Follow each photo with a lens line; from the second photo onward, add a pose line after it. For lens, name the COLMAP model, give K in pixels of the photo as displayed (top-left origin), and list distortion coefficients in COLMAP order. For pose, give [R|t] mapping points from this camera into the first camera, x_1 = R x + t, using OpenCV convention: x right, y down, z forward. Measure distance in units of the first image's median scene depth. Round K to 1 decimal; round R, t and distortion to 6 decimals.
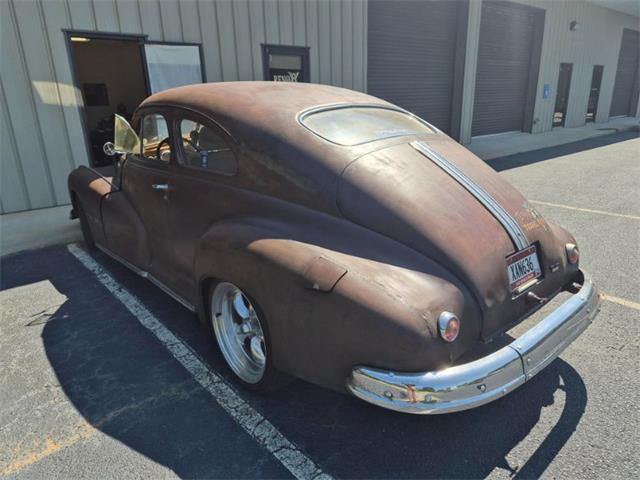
lens RADIAL K [[428.8, 0, 319.2], [0, 428.8, 228.3], [0, 0, 1]] dist [0.049281, -0.044488]
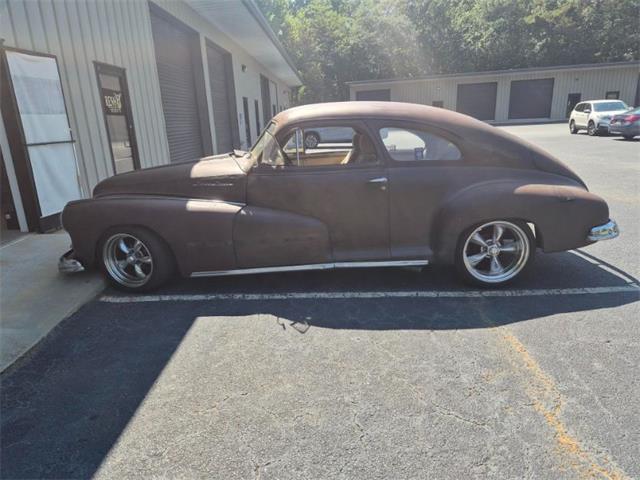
lens RADIAL K [[428.8, 0, 319.2], [0, 428.8, 228.3], [0, 0, 1]] dist [0.049281, -0.044488]
pose [[0.669298, -0.179089, 0.721088, -0.874804], [0.225828, 0.973635, 0.032202, -0.023632], [-0.707843, 0.141289, 0.692095, 0.163038]]
